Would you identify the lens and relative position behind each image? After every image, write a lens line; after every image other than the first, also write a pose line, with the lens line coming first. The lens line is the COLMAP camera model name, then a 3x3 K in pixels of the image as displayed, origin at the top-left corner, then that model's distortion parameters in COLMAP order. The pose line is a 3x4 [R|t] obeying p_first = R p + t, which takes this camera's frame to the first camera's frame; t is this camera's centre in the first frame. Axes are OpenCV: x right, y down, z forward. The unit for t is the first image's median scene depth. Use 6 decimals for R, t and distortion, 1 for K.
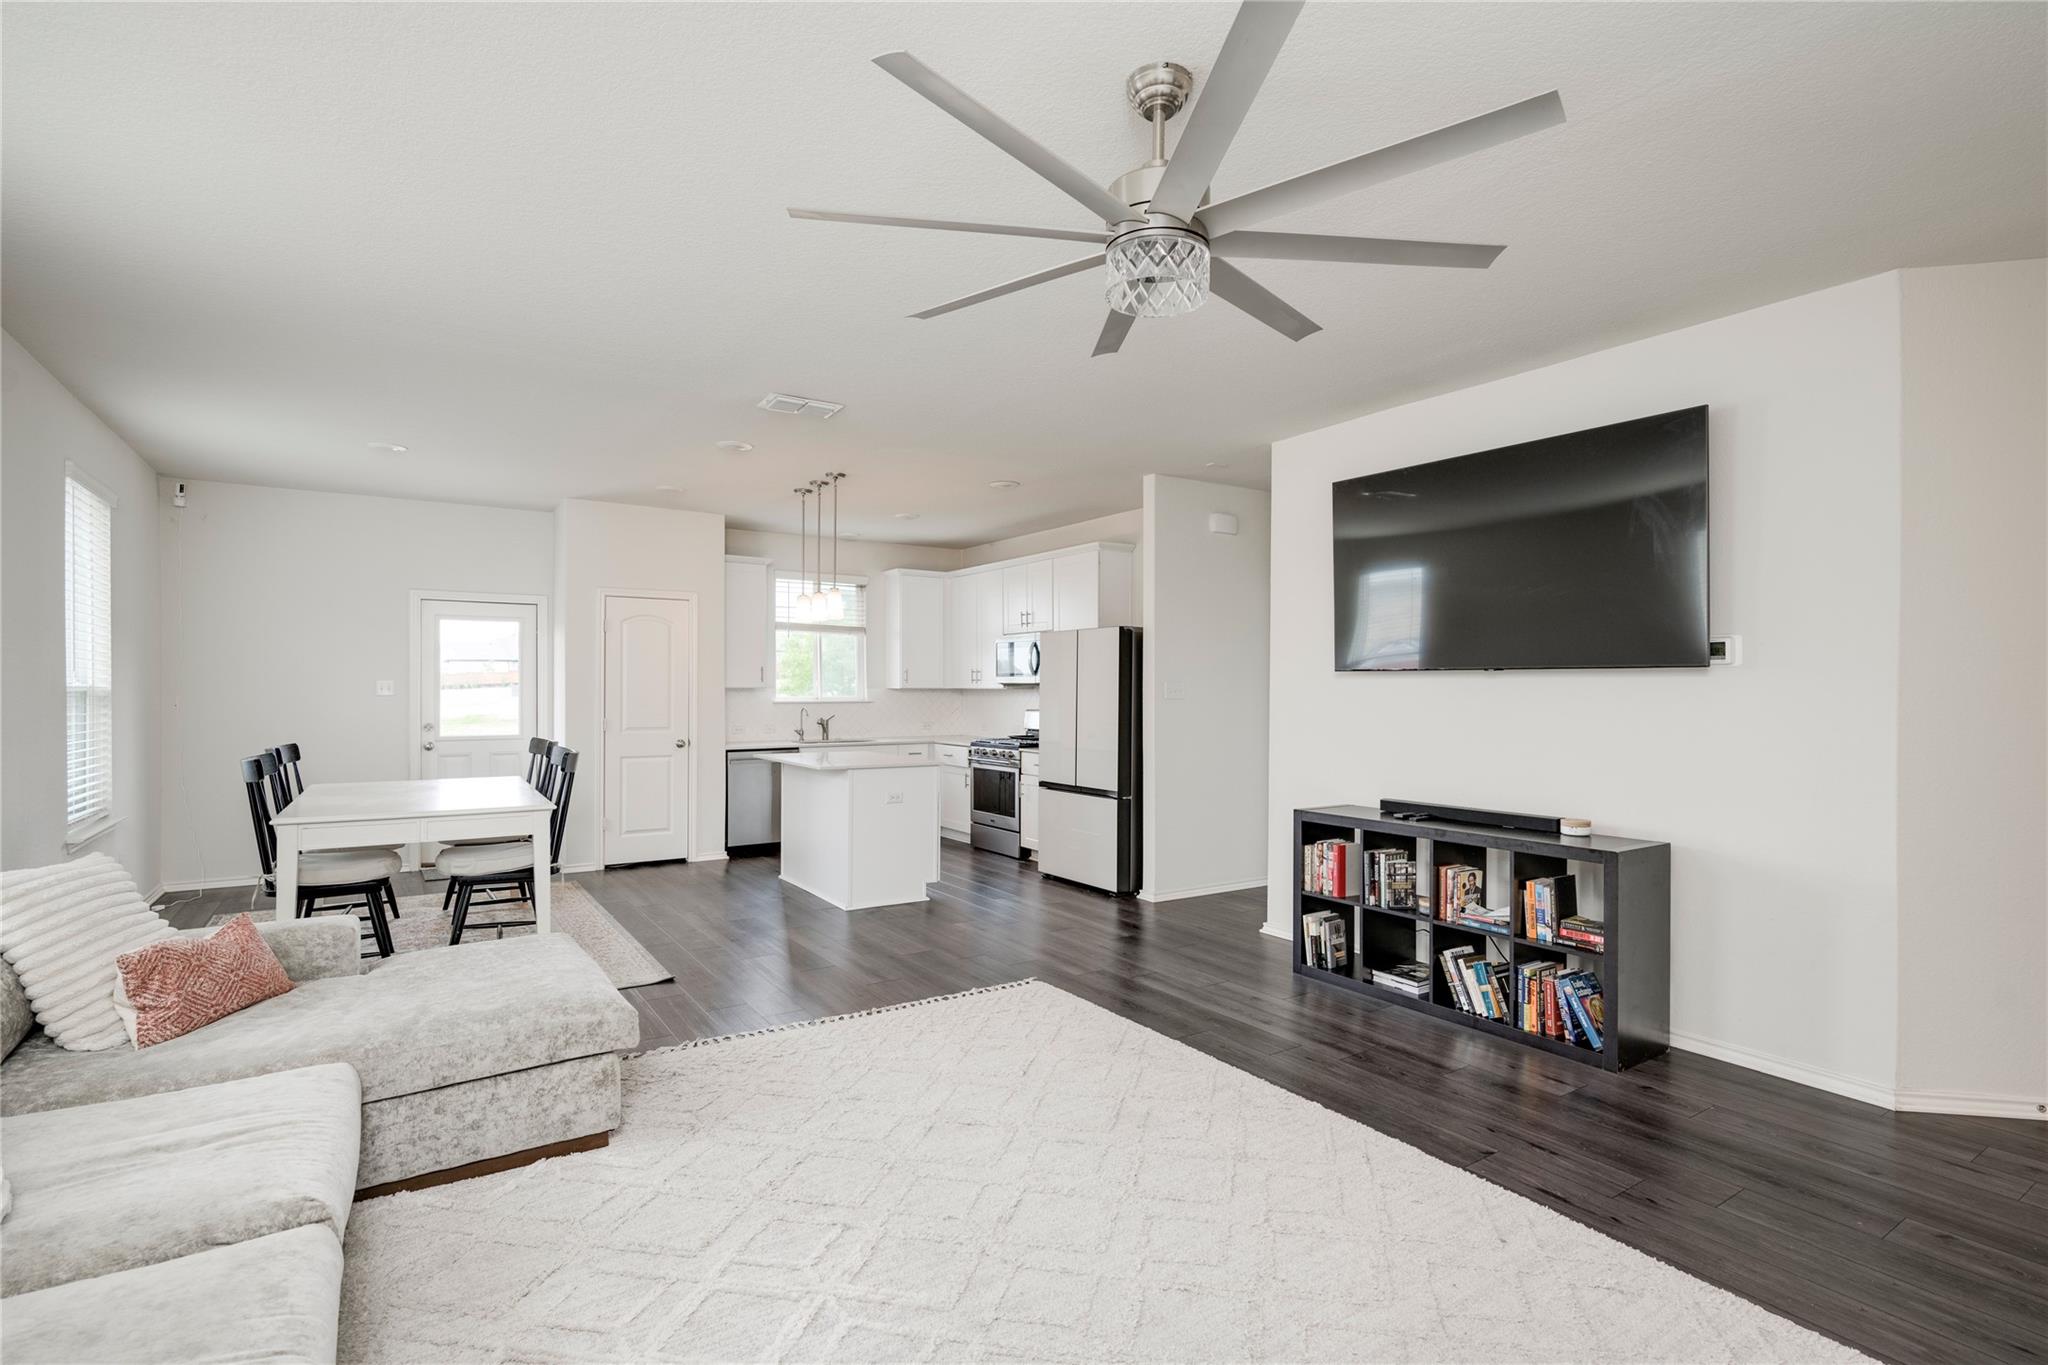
lens RADIAL K [[975.5, 0, 1030.3], [0, 975.5, 692.0], [0, 0, 1]] dist [0.000347, 0.000275]
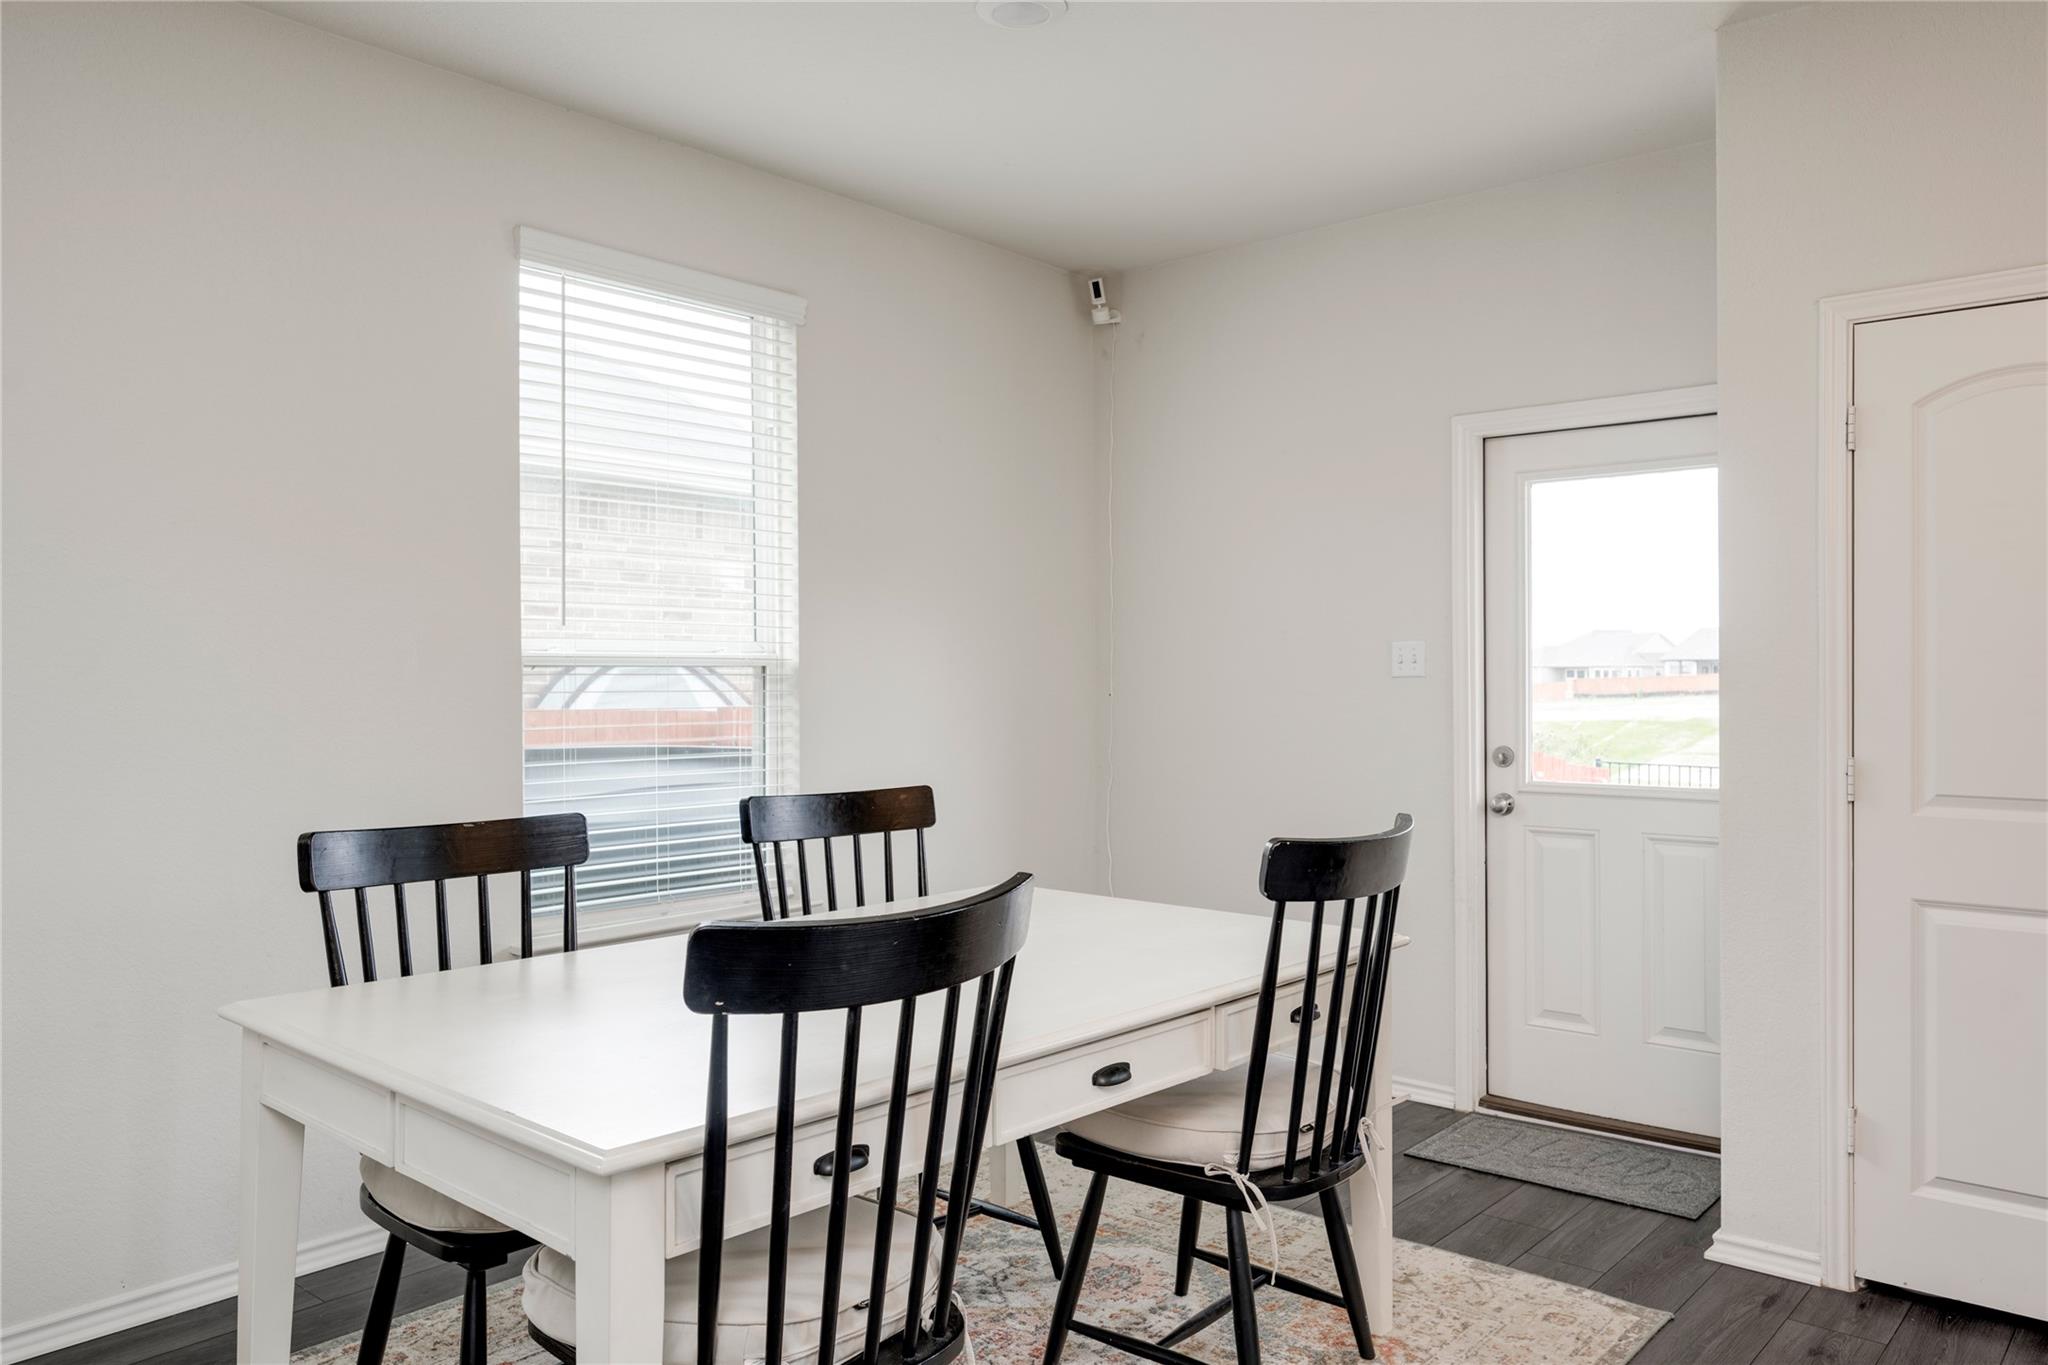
lens RADIAL K [[1453.6, 0, 1022.1], [0, 1453.6, 677.5], [0, 0, 1]] dist [-0.003227, -0.002506]
pose [[0.259563, 0.000288, -0.965726, -0.096934], [-0.000316, 1.000000, 0.000213, 0.003720], [0.965726, 0.000250, 0.259563, 0.667227]]
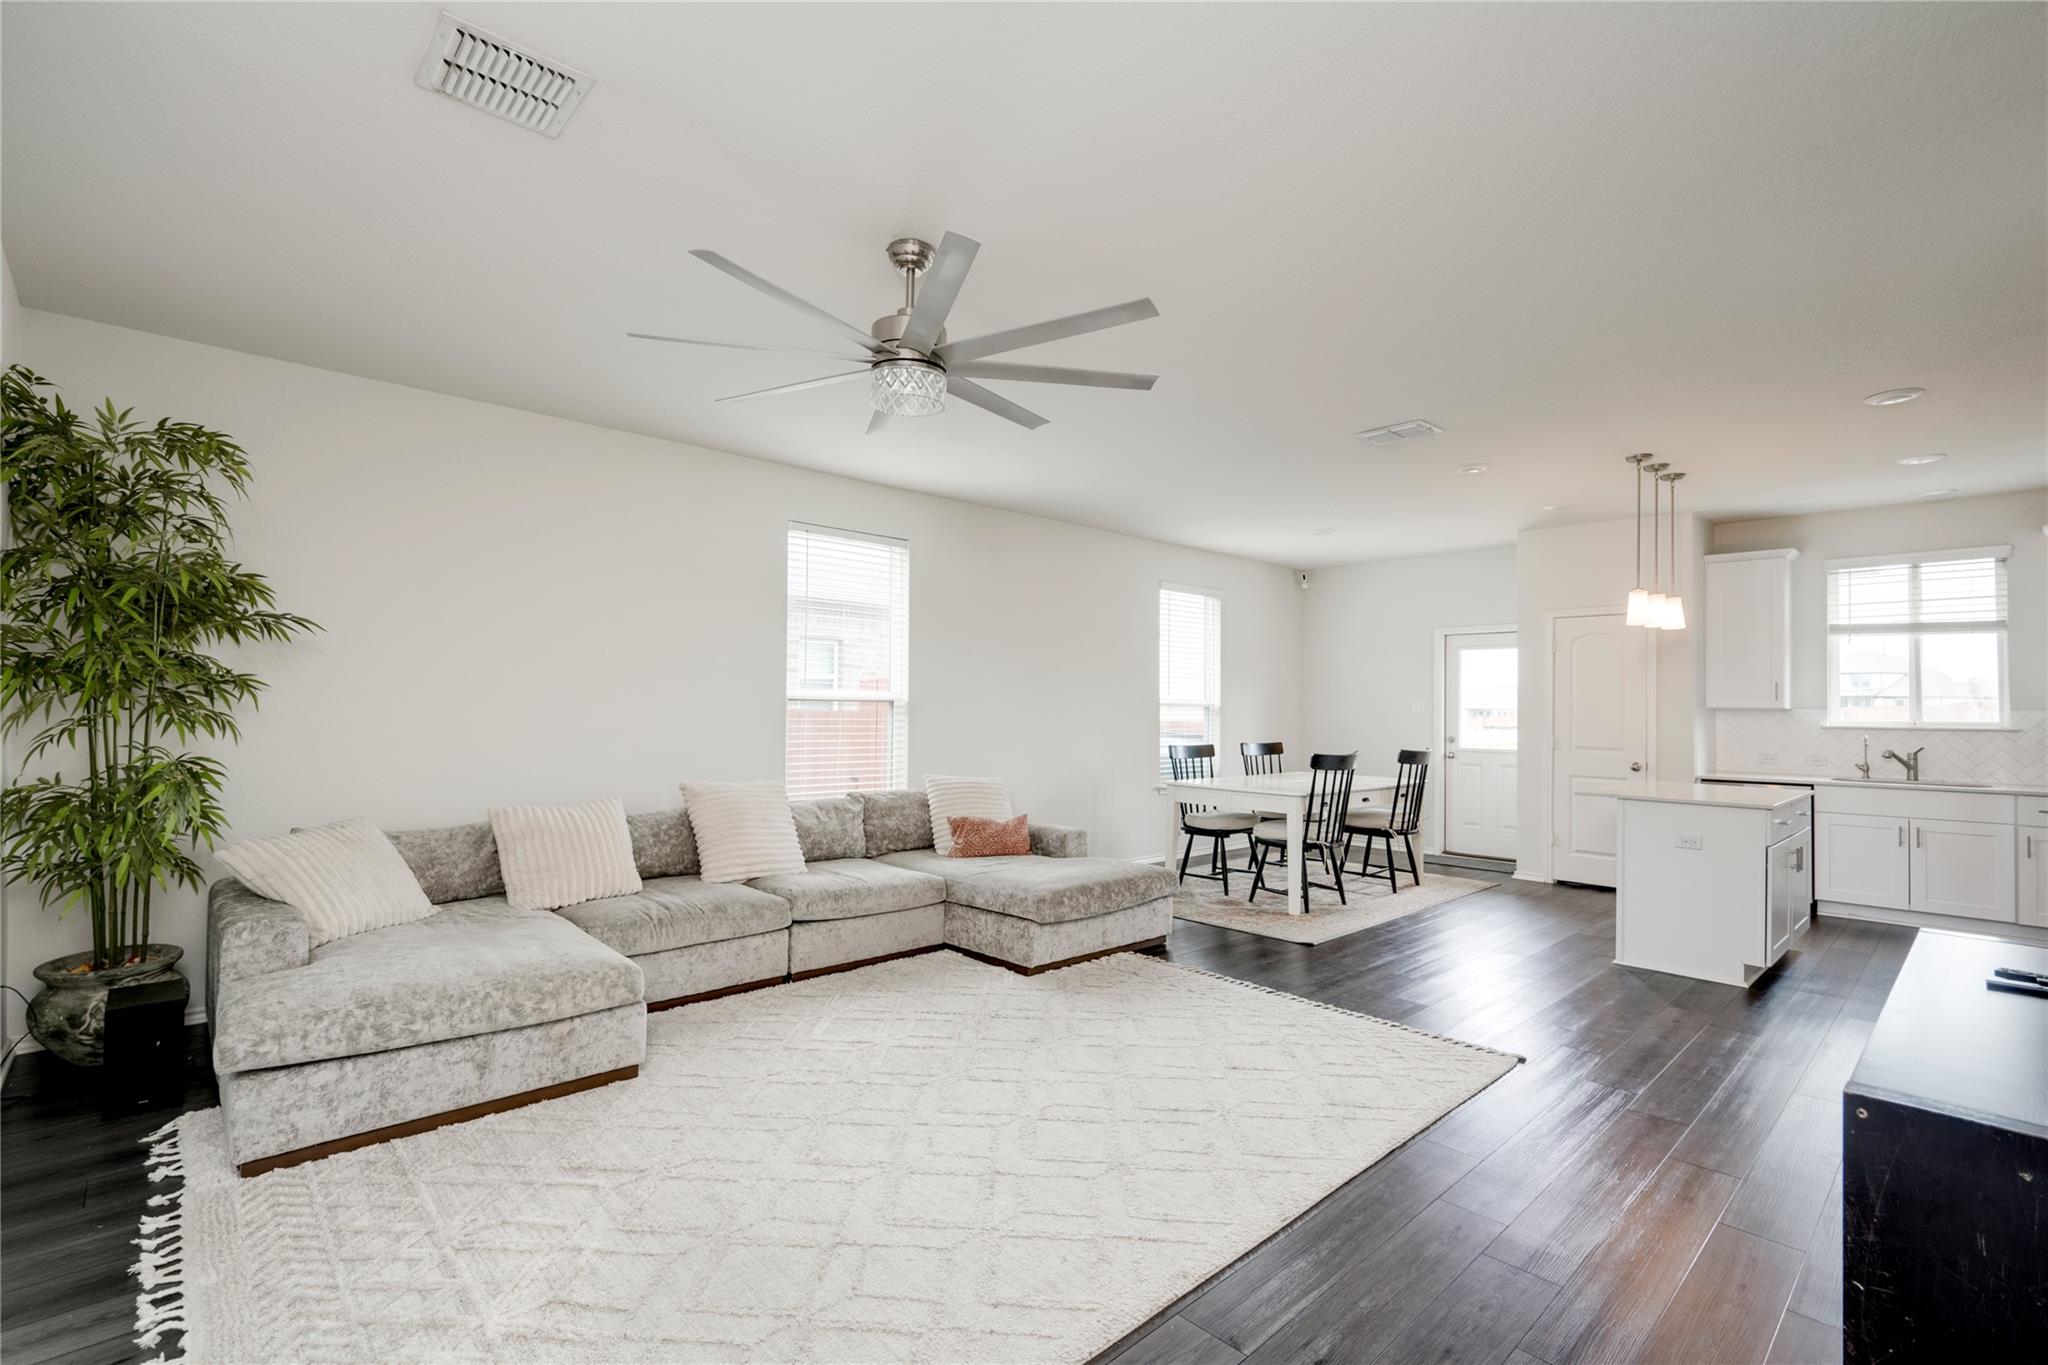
lens RADIAL K [[926.8, 0, 1031.7], [0, 926.8, 691.3], [0, 0, 1]] dist [0.001866, 0.000120]
pose [[0.171816, -0.016853, -0.984985, 0.440485], [-0.014586, 0.999701, -0.019649, 0.006345], [0.985021, 0.017743, 0.171519, 0.289634]]
